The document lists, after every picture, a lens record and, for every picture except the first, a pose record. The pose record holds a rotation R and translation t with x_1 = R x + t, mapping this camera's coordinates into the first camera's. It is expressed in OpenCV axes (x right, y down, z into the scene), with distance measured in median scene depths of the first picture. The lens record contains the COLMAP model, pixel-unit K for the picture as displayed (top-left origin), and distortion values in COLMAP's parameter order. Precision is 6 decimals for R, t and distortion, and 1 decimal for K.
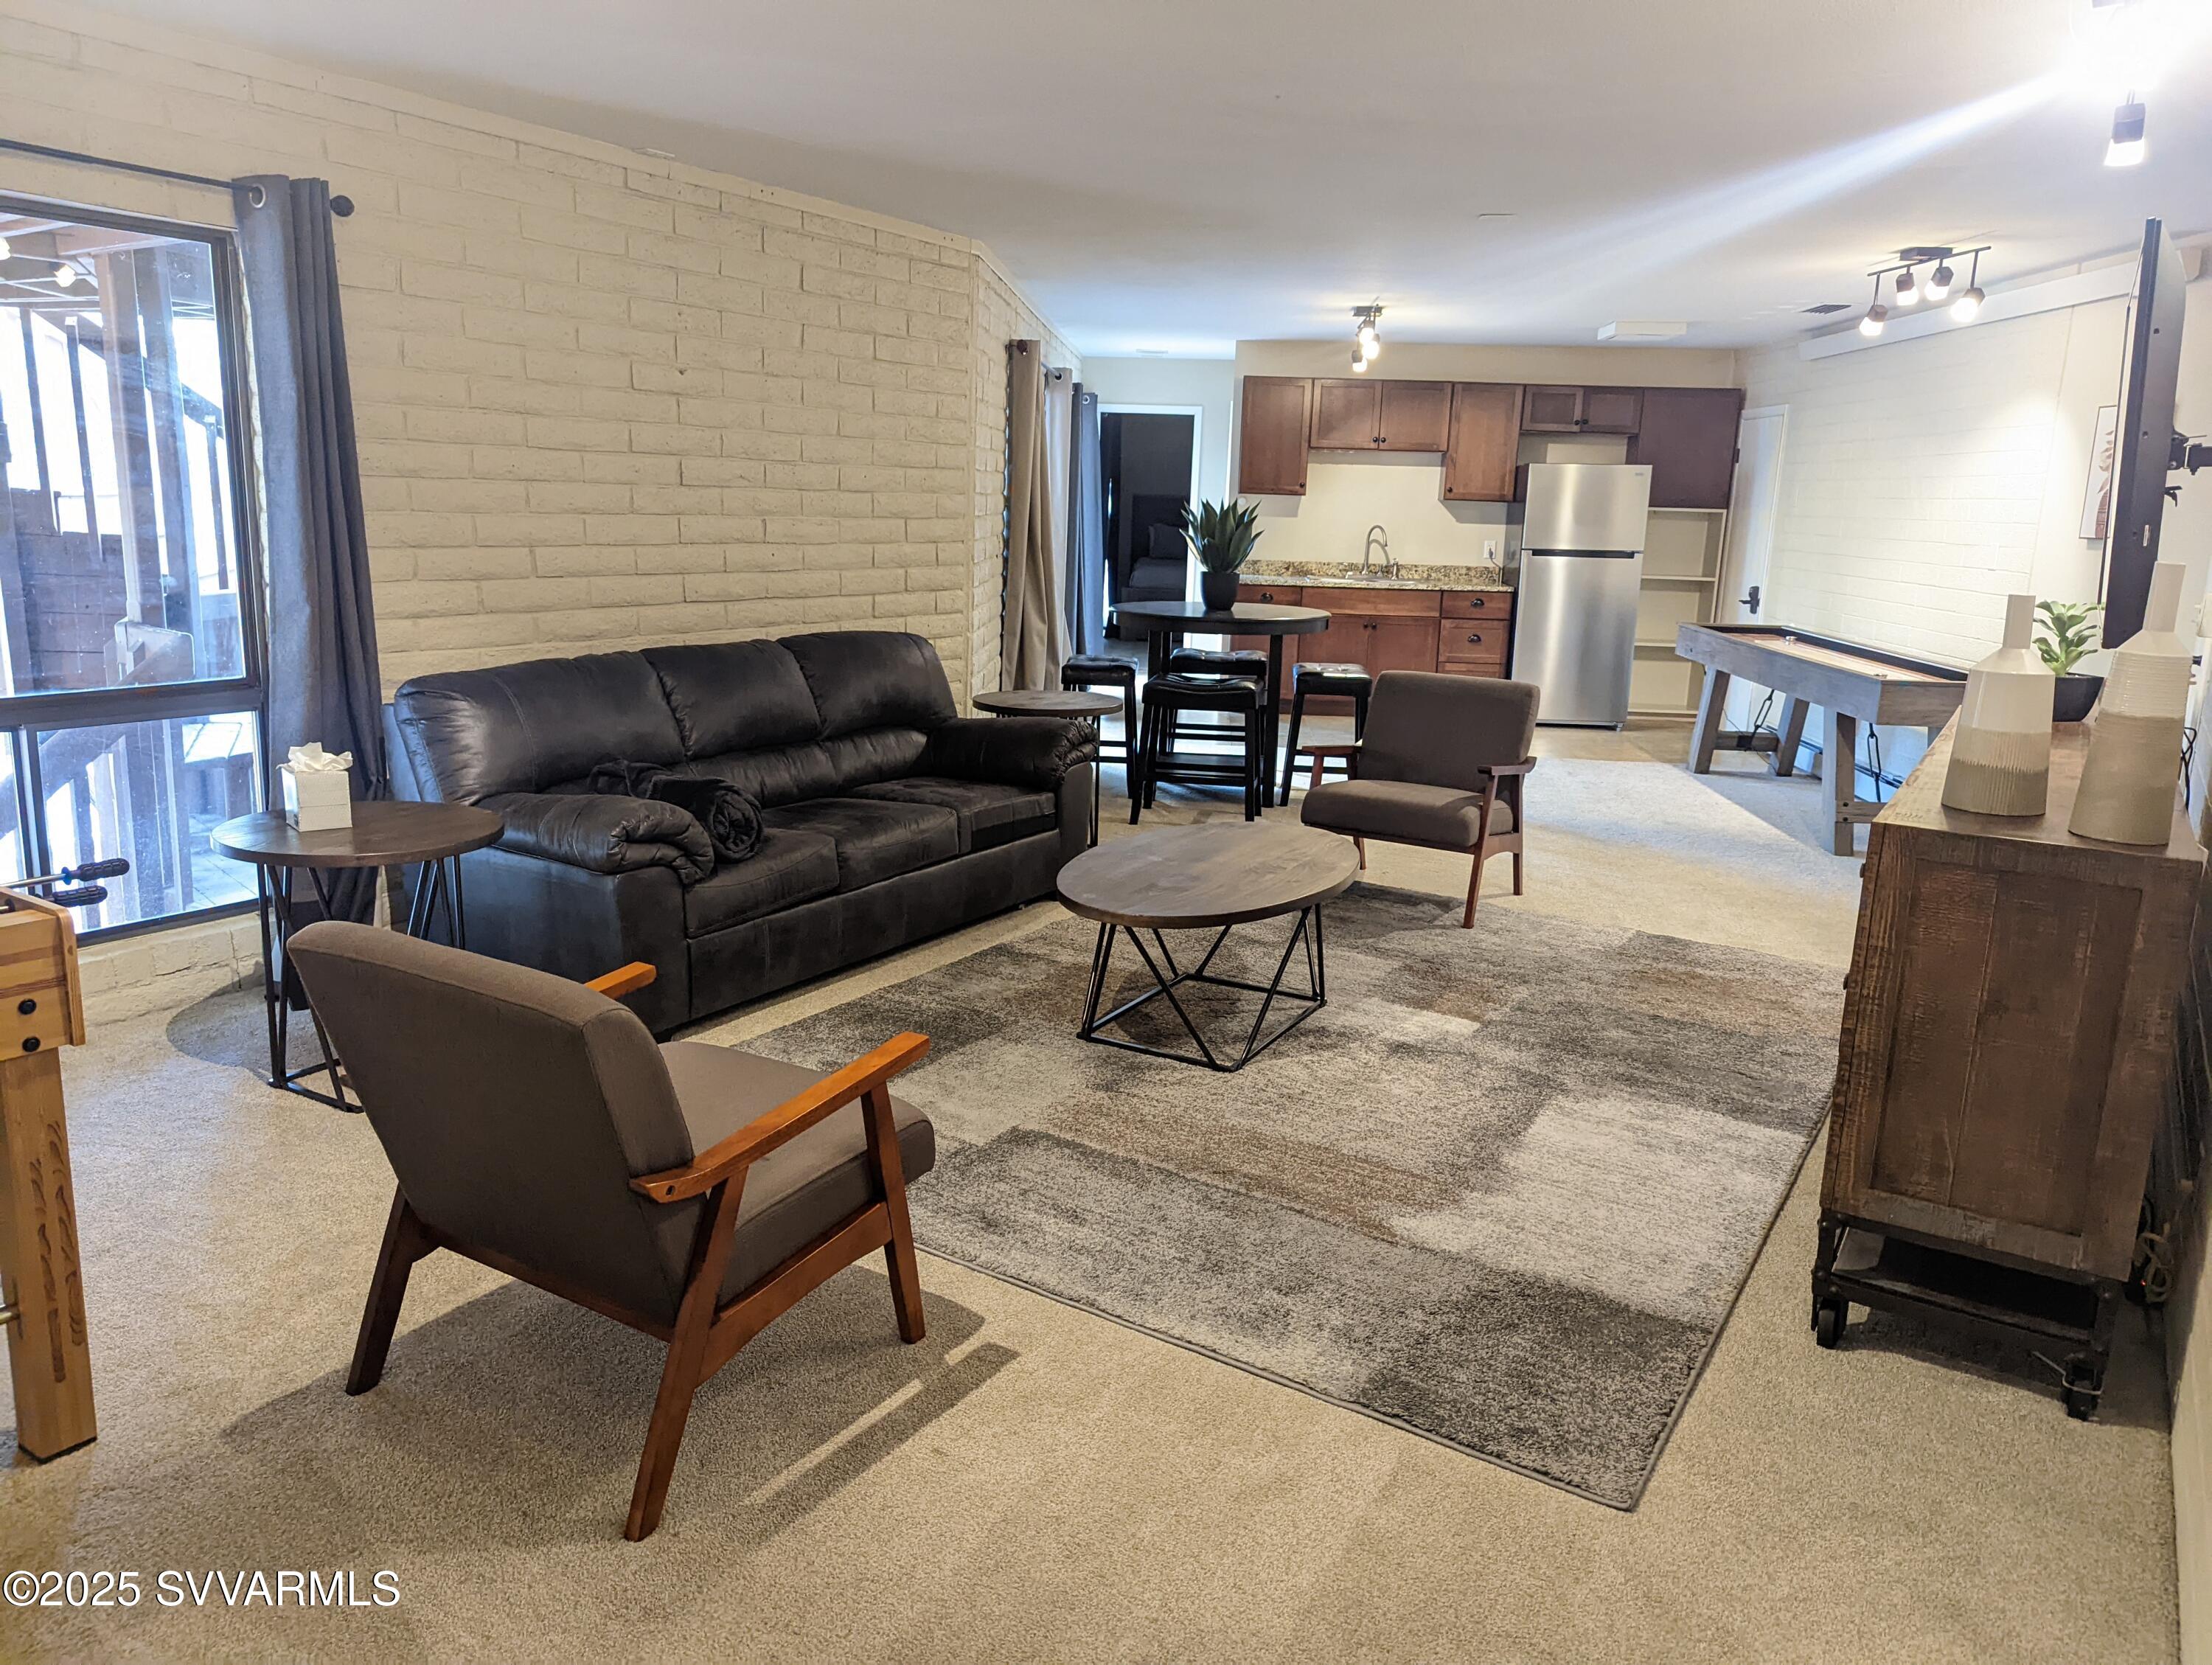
lens RADIAL K [[1591.8, 0, 1106.0], [0, 1591.8, 832.5], [0, 0, 1]] dist [-0.004675, -0.002142]
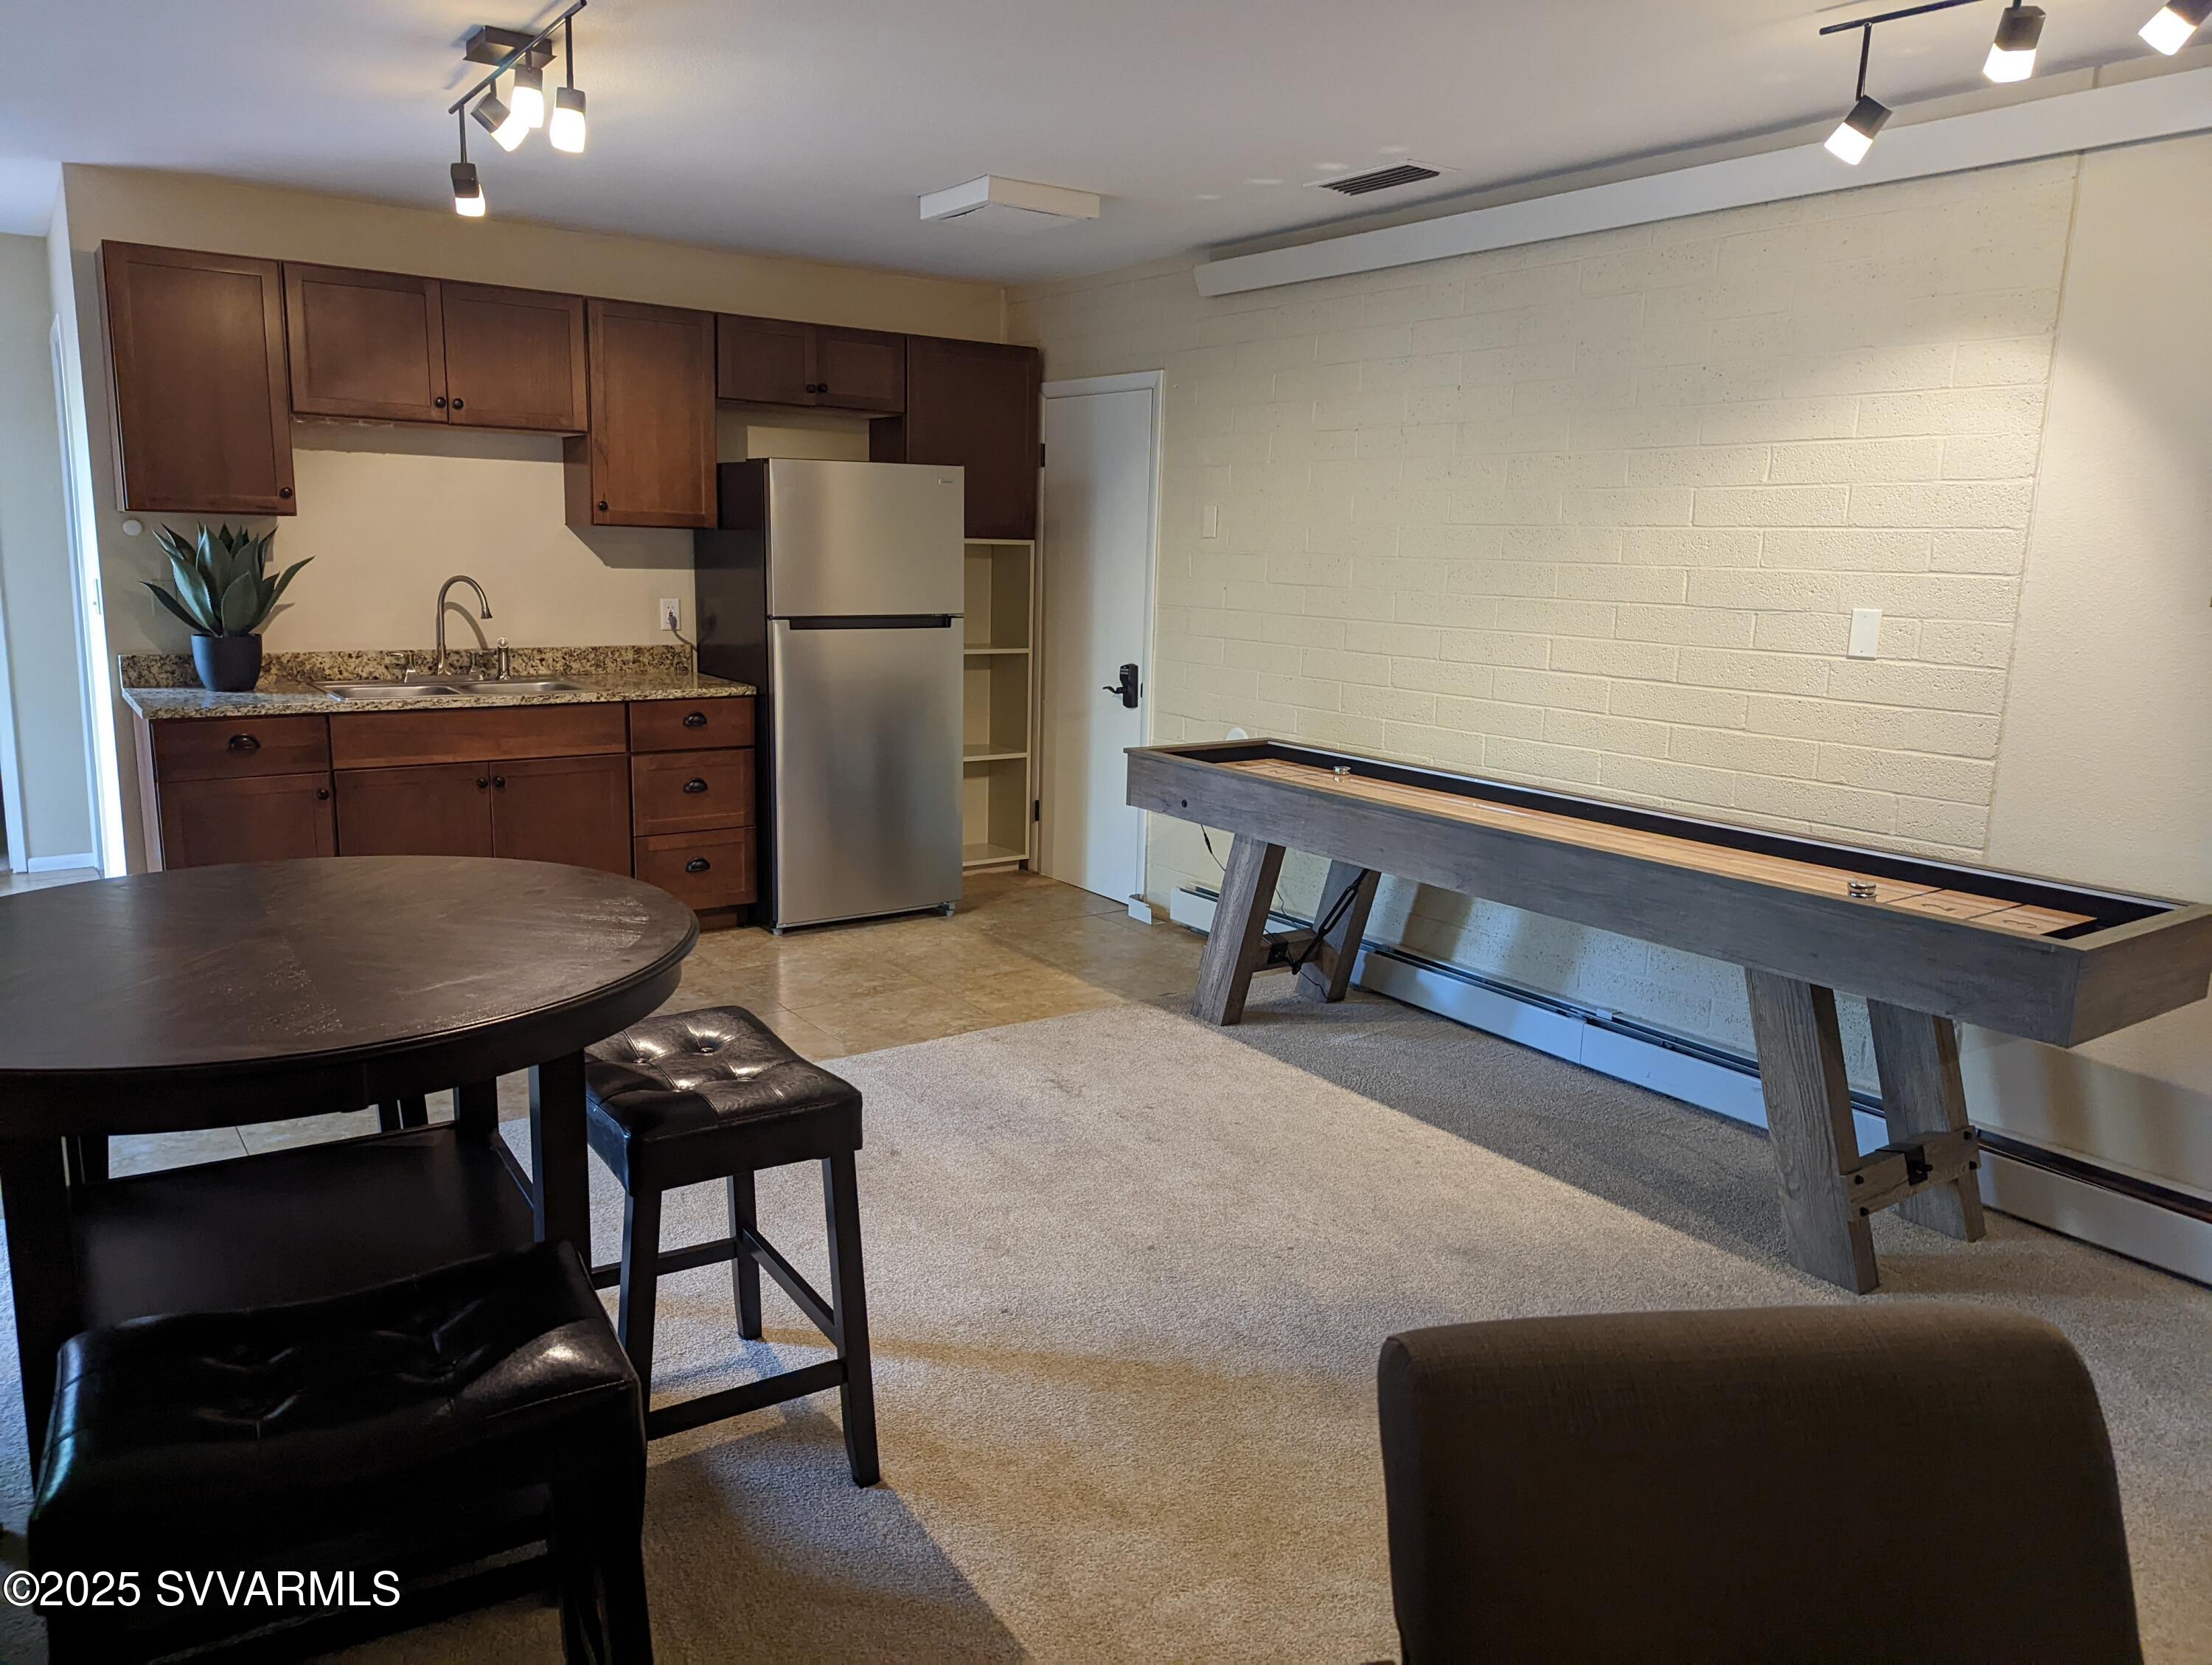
lens RADIAL K [[1589.0, 0, 1106.0], [0, 1589.0, 832.5], [0, 0, 1]] dist [0.008591, 0.002102]
pose [[0.776379, -0.118528, 0.619021, 0.008501], [0.128192, 0.991324, 0.029037, -0.104300], [-0.617092, 0.056810, 0.784838, 0.500585]]
